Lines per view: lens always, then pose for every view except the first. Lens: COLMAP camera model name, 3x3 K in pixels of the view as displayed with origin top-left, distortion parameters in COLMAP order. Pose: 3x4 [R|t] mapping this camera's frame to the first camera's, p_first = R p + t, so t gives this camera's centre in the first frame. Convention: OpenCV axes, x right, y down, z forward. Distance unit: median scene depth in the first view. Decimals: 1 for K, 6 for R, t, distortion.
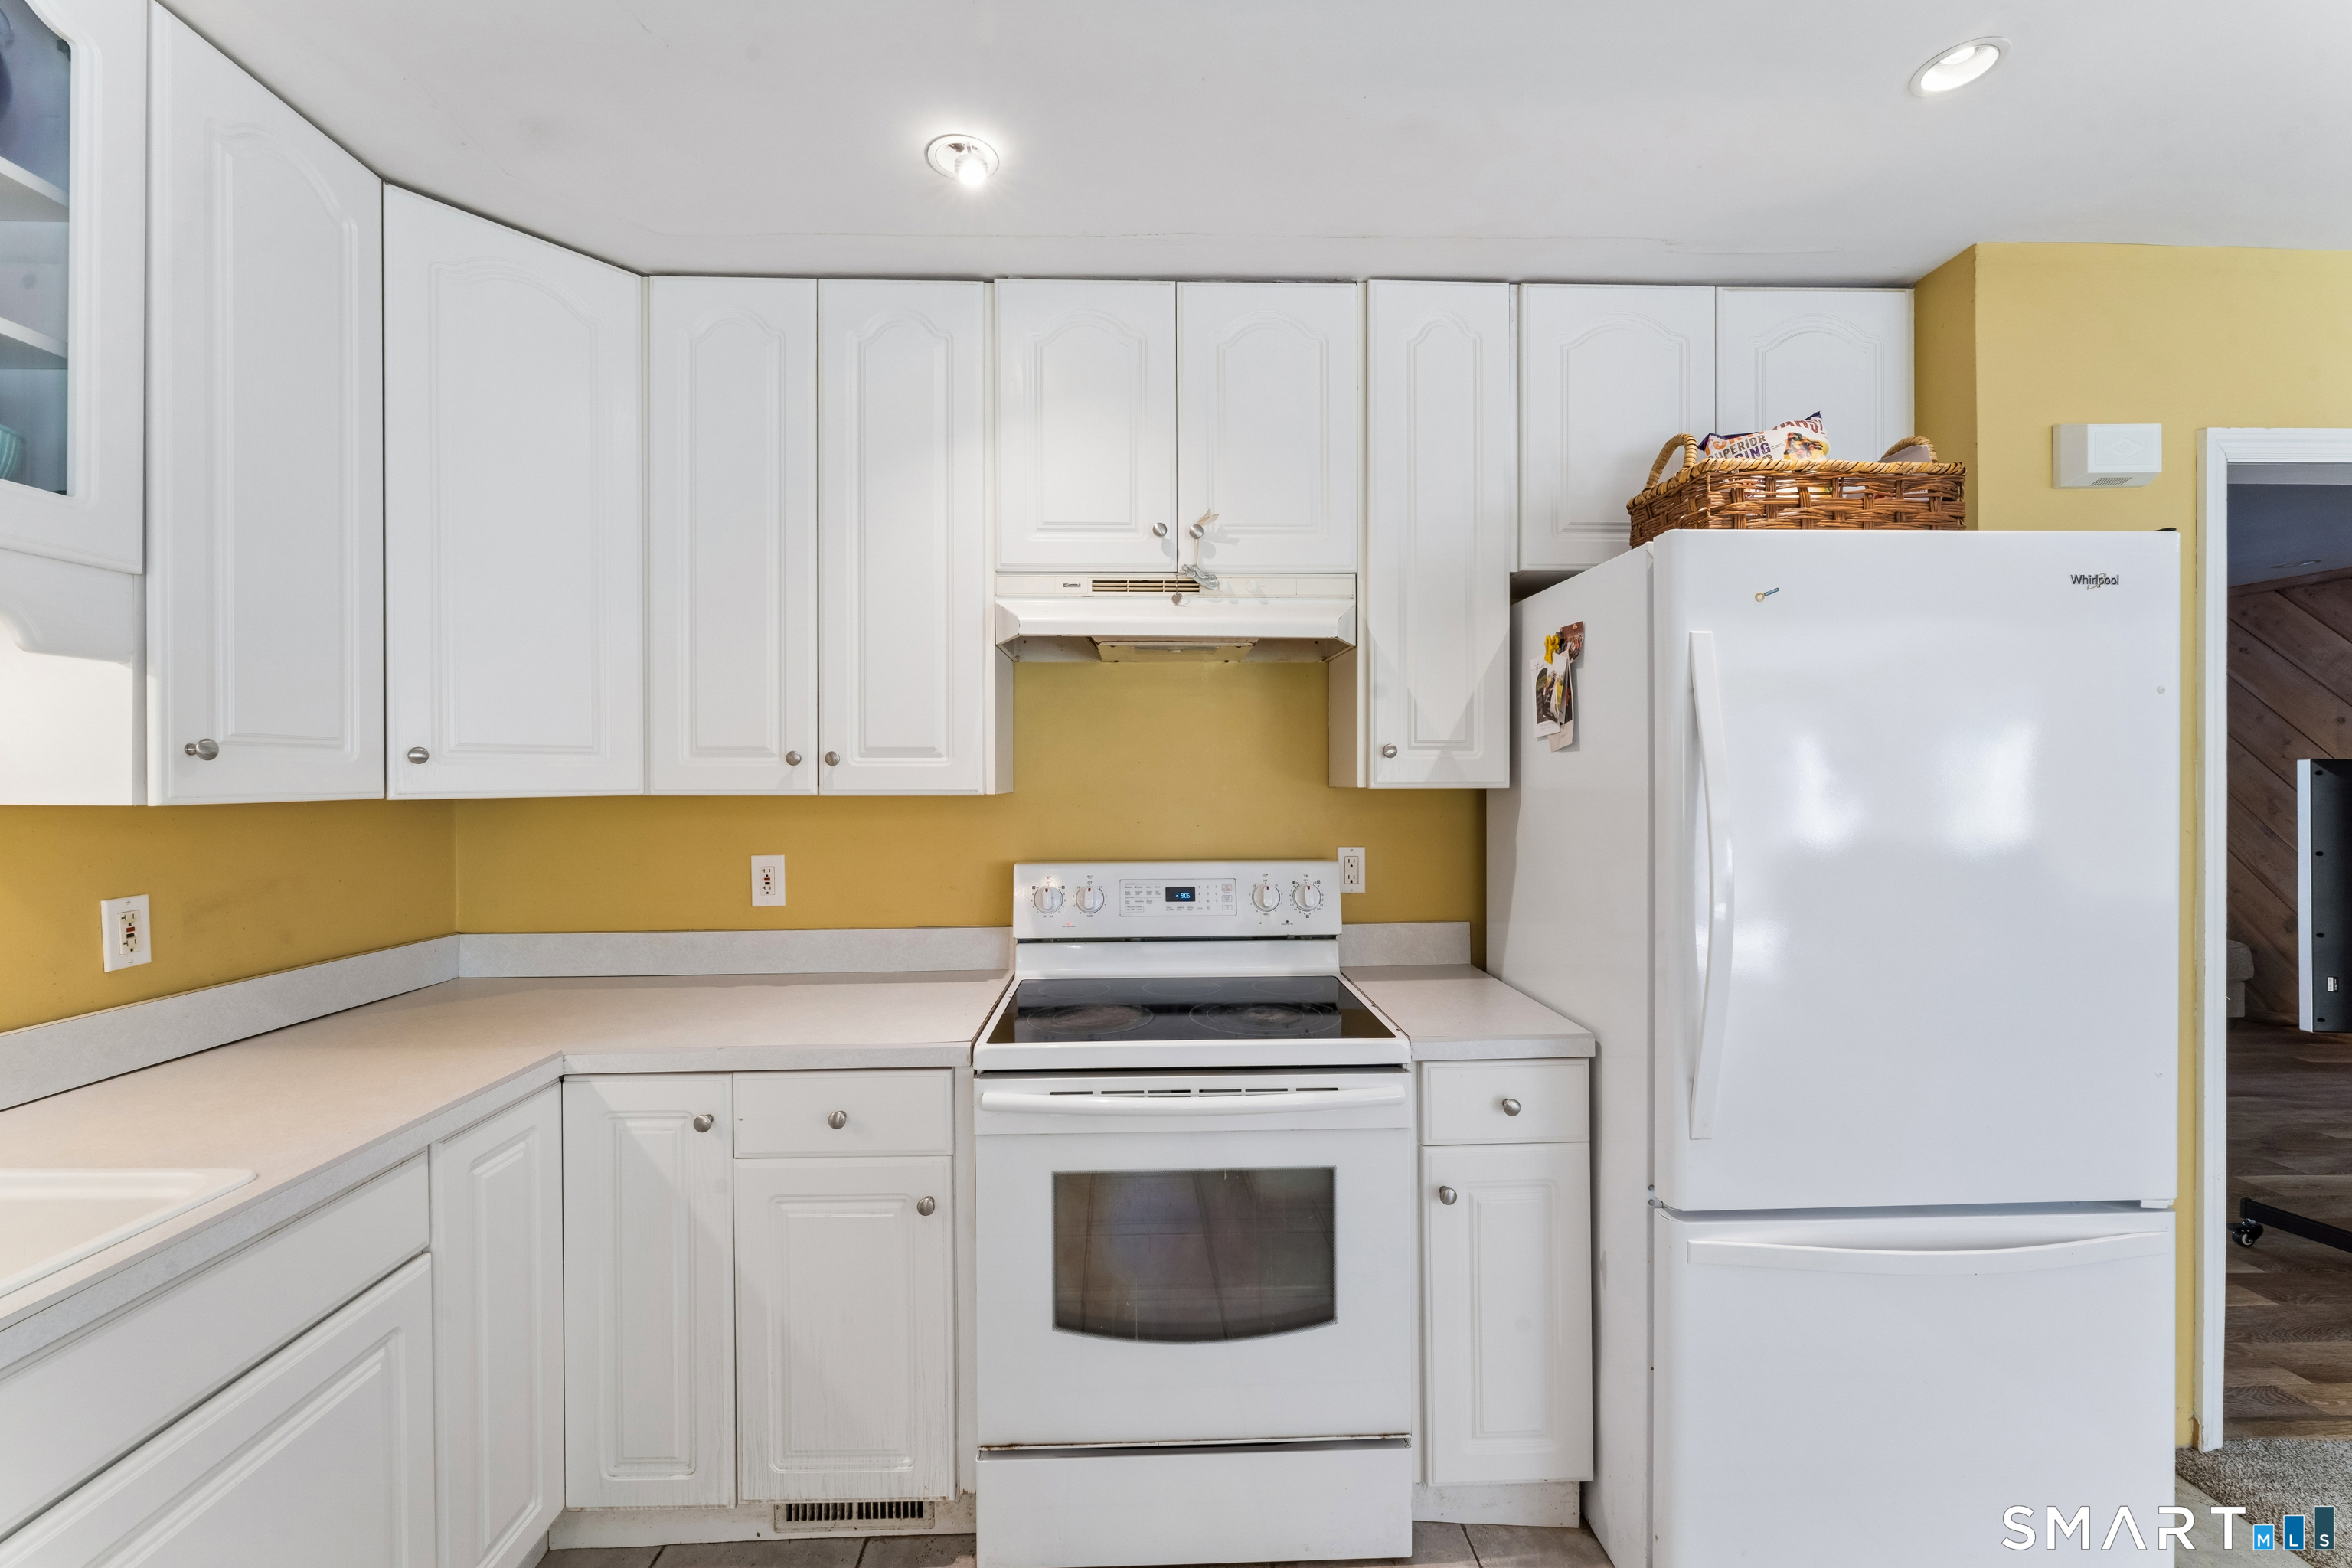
lens RADIAL K [[959.4, 0, 1187.7], [0, 959.4, 777.0], [0, 0, 1]] dist [-0.001105, 0.000608]
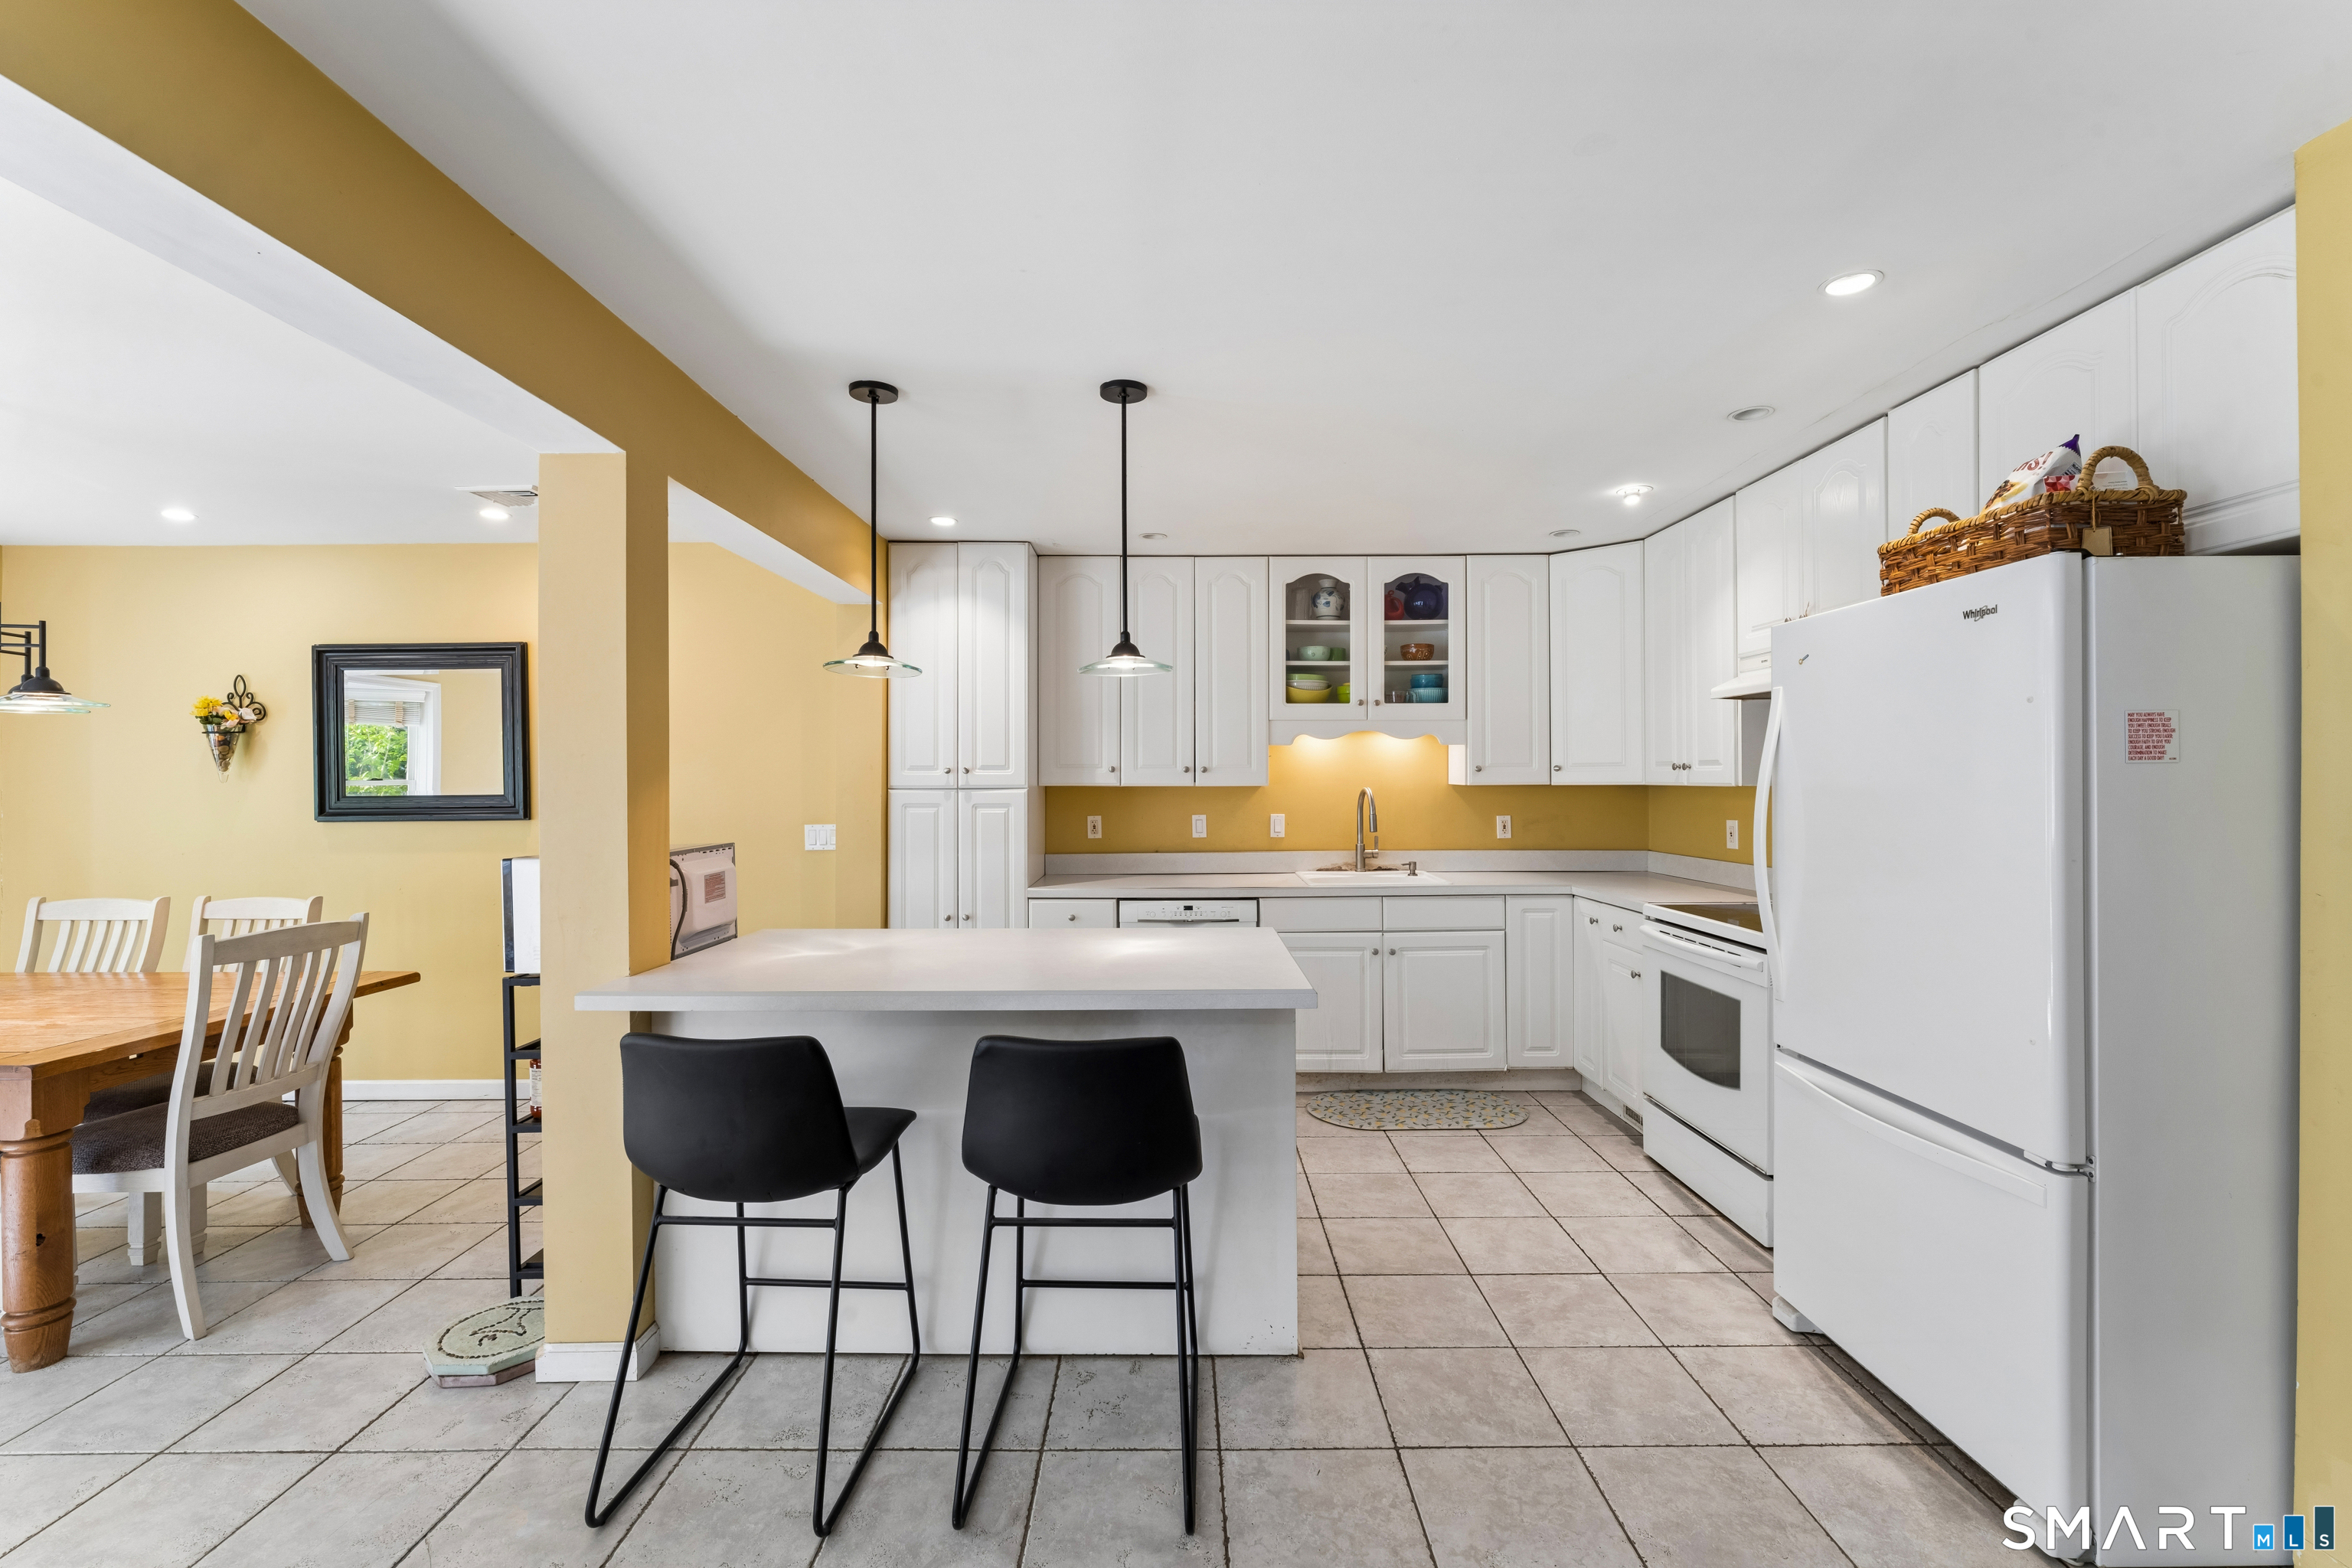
lens RADIAL K [[1014.3, 0, 1167.4], [0, 1014.3, 779.4], [0, 0, 1]] dist [-0.000697, -0.000483]
pose [[-0.033064, 0.002838, -0.999449, 1.770451], [0.003830, 0.999989, 0.002713, -0.003292], [0.999446, -0.003738, -0.033074, 0.020675]]
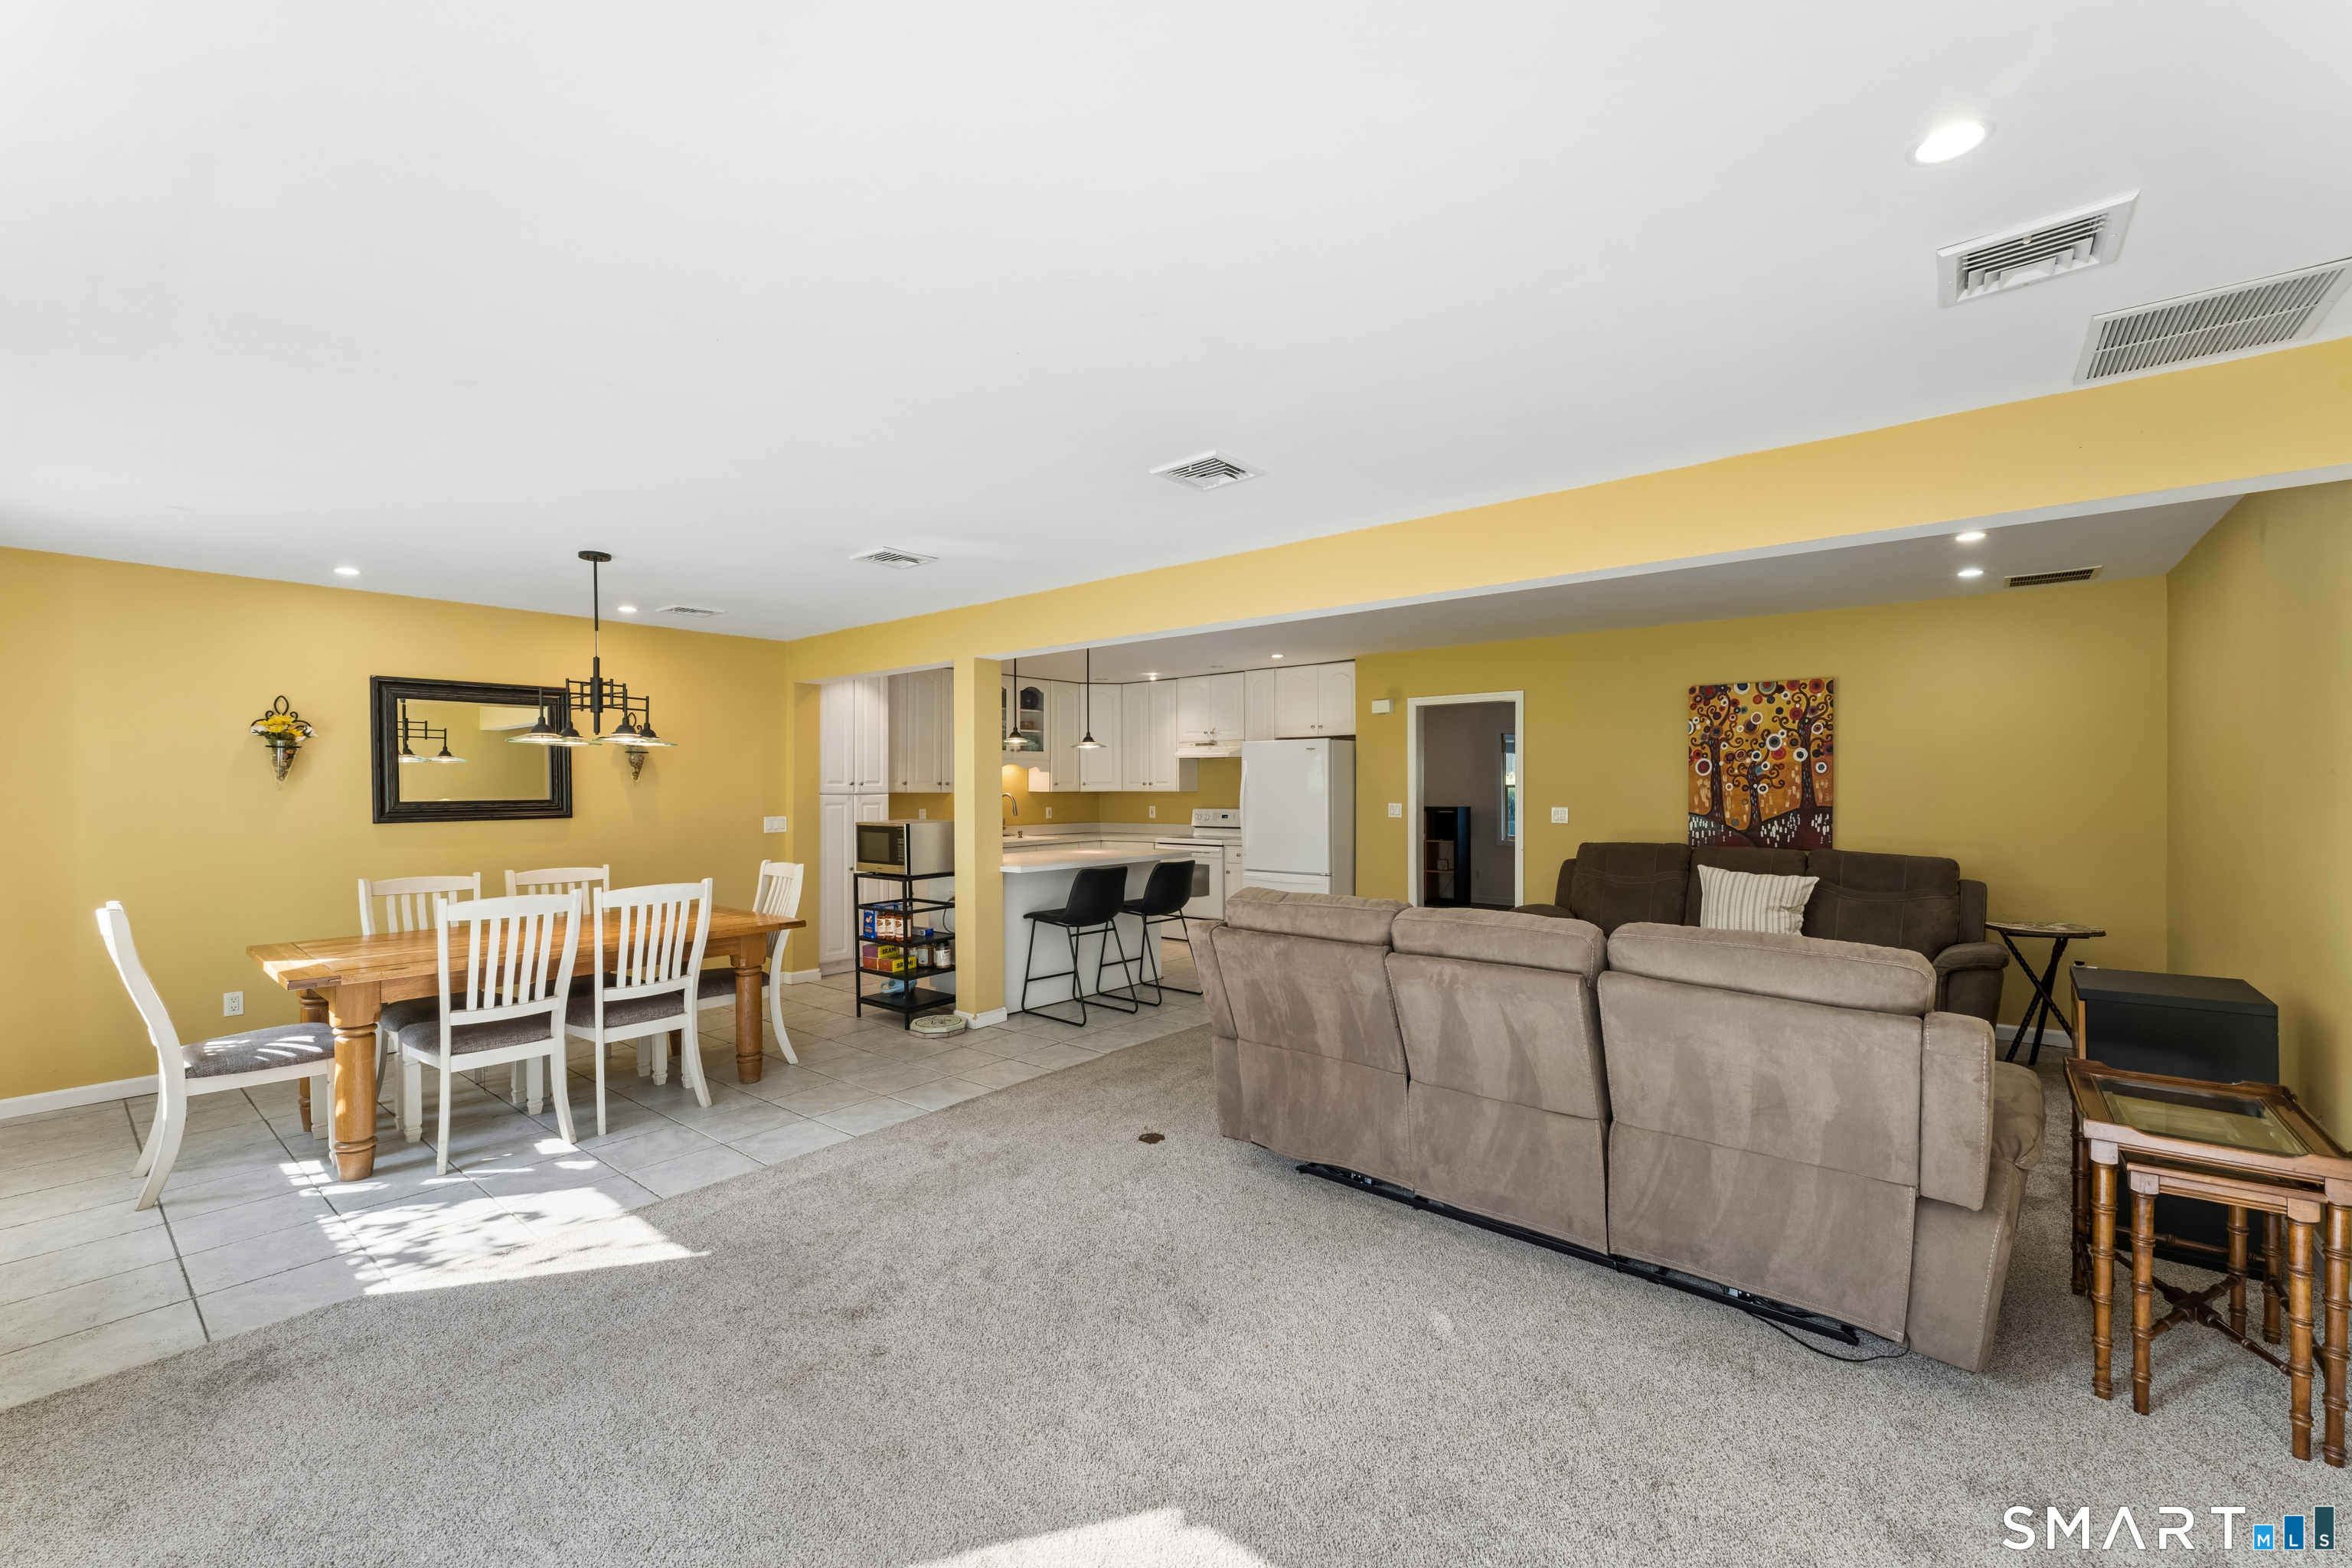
lens RADIAL K [[959.4, 0, 1187.7], [0, 959.4, 777.0], [0, 0, 1]] dist [-0.001105, 0.000608]
pose [[0.760544, -0.006575, -0.649254, 2.922656], [0.000838, 0.999958, -0.009144, -0.009417], [0.649286, 0.006410, 0.760517, -2.548222]]
